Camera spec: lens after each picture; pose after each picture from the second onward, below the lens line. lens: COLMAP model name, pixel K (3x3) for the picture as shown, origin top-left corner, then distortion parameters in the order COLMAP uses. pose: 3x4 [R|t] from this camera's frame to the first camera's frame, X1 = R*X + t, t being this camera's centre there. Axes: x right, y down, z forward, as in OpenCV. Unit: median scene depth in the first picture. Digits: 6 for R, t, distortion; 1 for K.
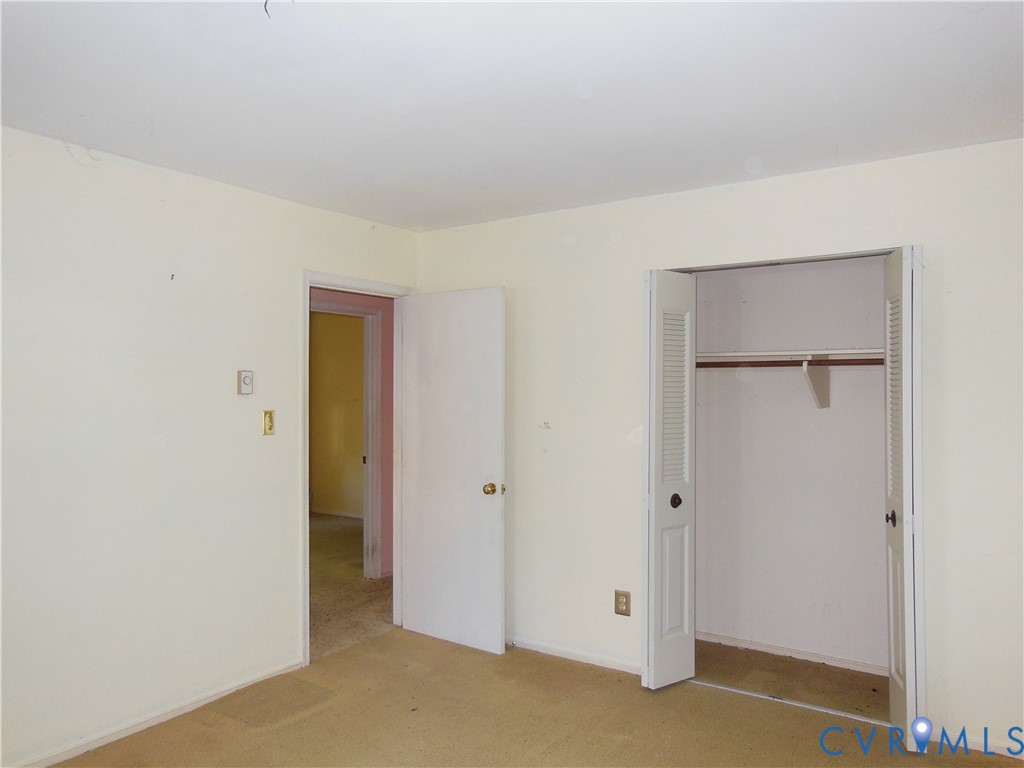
lens RADIAL K [[760.5, 0, 512.0], [0, 760.5, 384.0], [0, 0, 1]] dist [-0.026438, 0.071970]
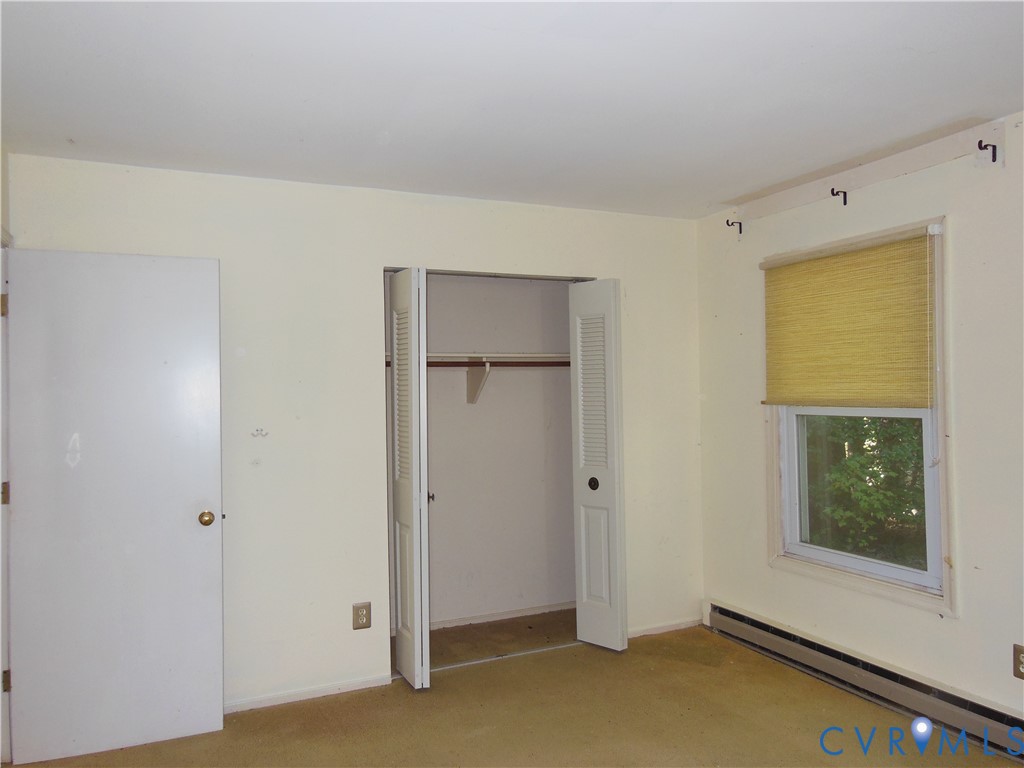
lens RADIAL K [[760.5, 0, 512.0], [0, 760.5, 384.0], [0, 0, 1]] dist [-0.026438, 0.071970]
pose [[0.513987, -0.002495, 0.857794, -0.561785], [0.008824, 0.999958, -0.002379, 0.005652], [-0.857752, 0.008792, 0.513988, 0.355554]]
